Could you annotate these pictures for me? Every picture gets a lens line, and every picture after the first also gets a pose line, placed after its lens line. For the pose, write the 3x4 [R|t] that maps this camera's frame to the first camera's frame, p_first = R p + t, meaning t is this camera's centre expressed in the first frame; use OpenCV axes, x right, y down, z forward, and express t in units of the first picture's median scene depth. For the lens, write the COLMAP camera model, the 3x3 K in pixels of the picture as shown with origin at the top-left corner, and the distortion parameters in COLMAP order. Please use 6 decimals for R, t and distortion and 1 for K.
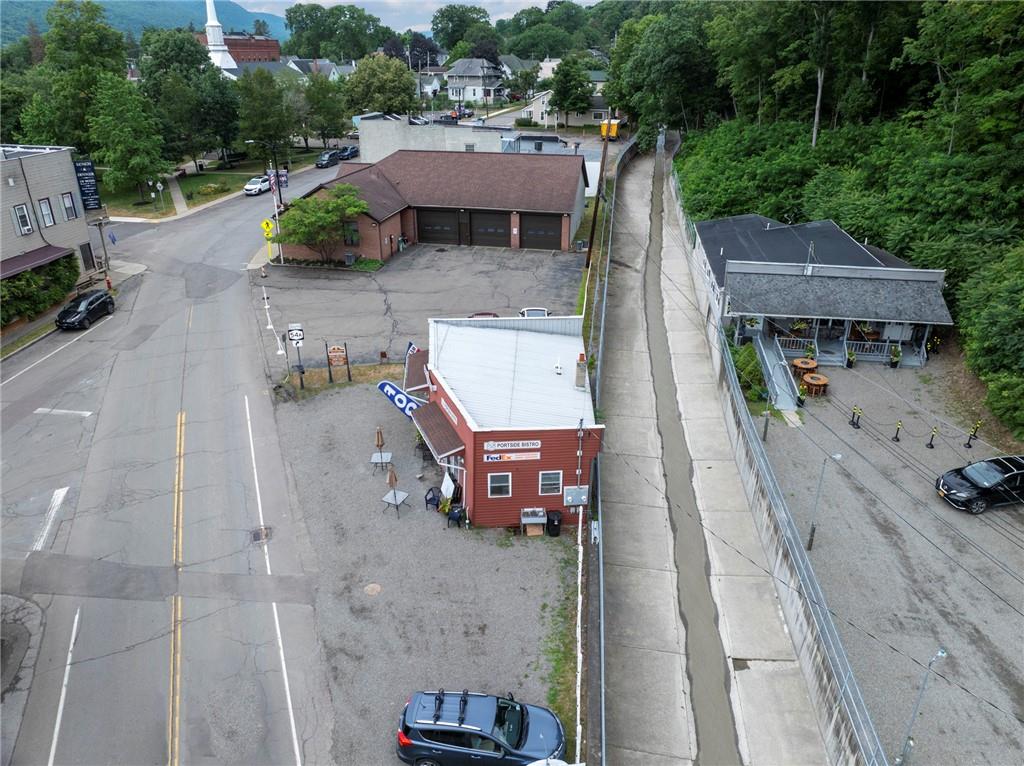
lens RADIAL K [[719.7, 0, 517.7], [0, 719.7, 376.9], [0, 0, 1]] dist [-0.033951, -0.004272]
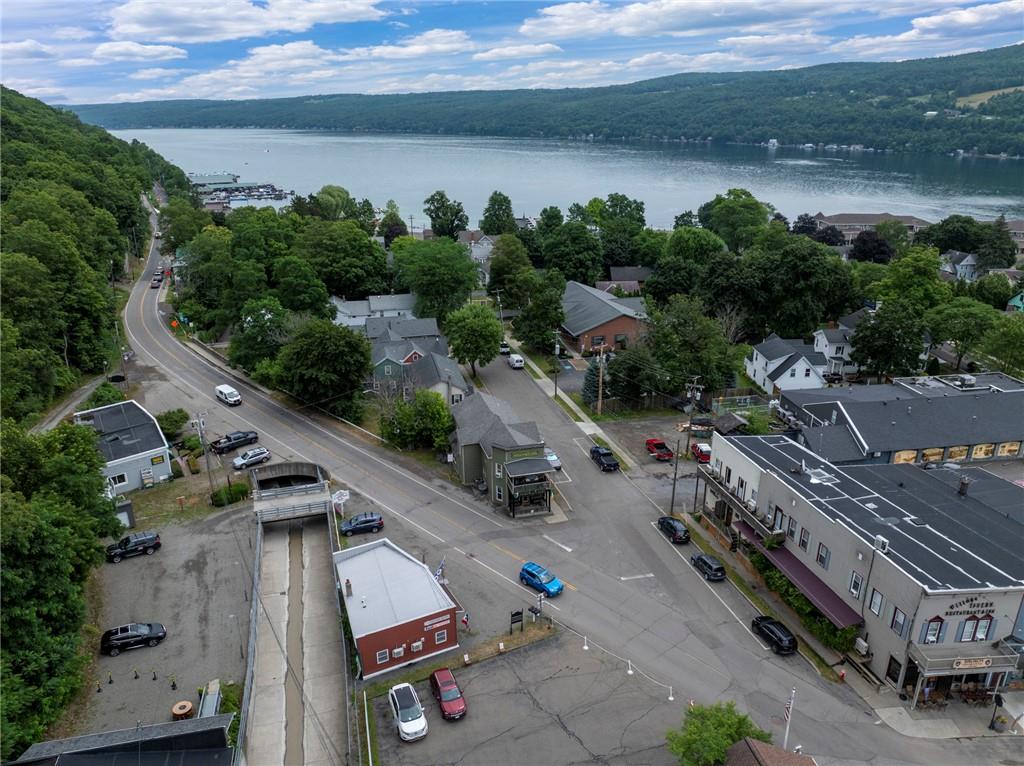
lens RADIAL K [[719.7, 0, 517.7], [0, 719.7, 376.9], [0, 0, 1]] dist [-0.033951, -0.004272]
pose [[-0.925385, 0.121827, -0.358916, 0.242904], [-0.163687, 0.725631, 0.668331, -1.477112], [0.341861, 0.677214, -0.651546, 1.706905]]
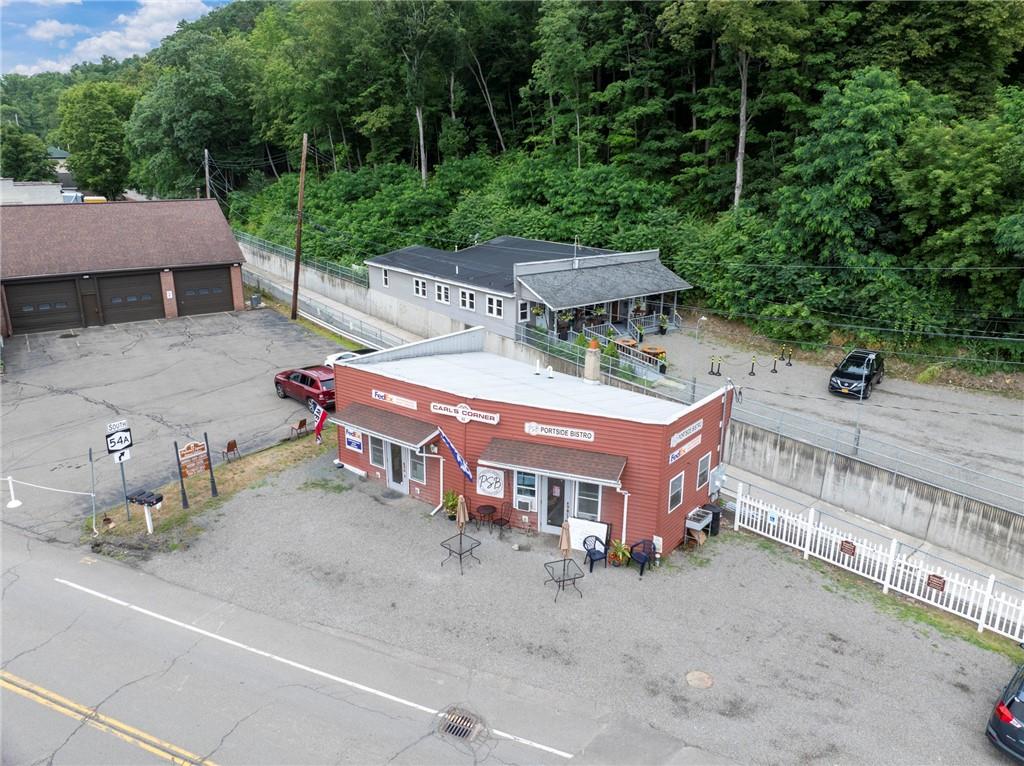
lens RADIAL K [[717.3, 0, 521.2], [0, 717.3, 381.3], [0, 0, 1]] dist [-0.035094, -0.005499]
pose [[0.683944, -0.212635, 0.697858, -0.479822], [0.298224, 0.954495, -0.001446, -0.008648], [-0.665795, 0.209107, 0.716234, 0.394017]]
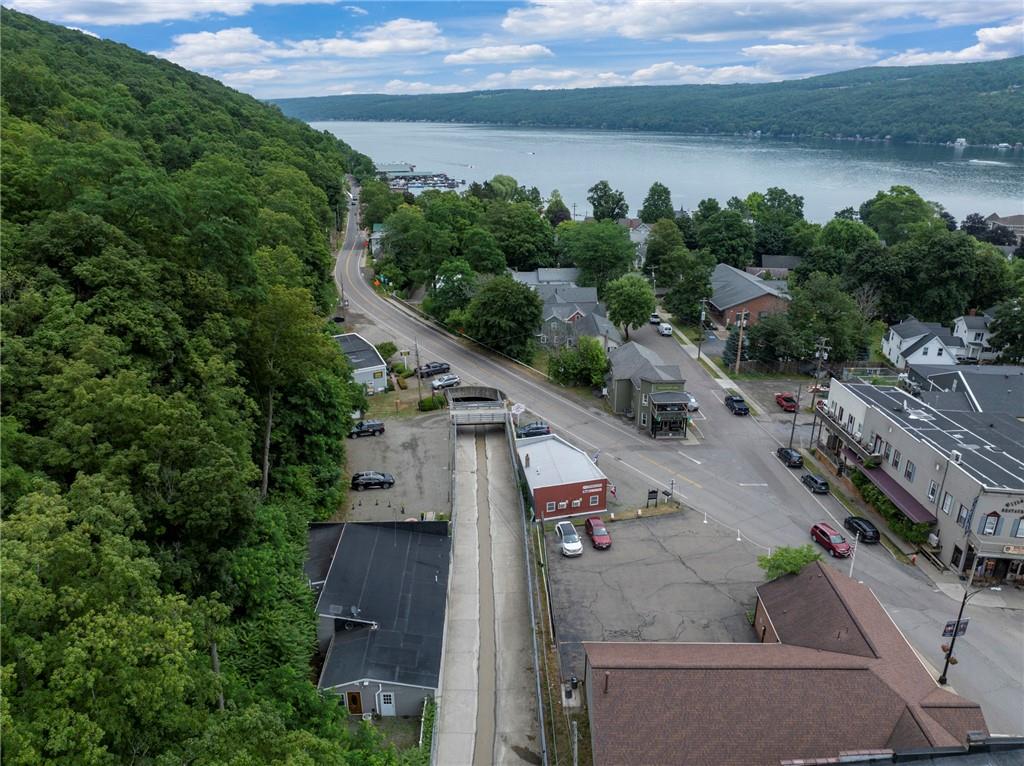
lens RADIAL K [[719.7, 0, 517.7], [0, 719.7, 376.9], [0, 0, 1]] dist [-0.033951, -0.004272]
pose [[-0.984670, 0.053181, -0.166124, 0.447852], [-0.079099, 0.712696, 0.697000, -1.681811], [0.155463, 0.699455, -0.697563, 2.175690]]
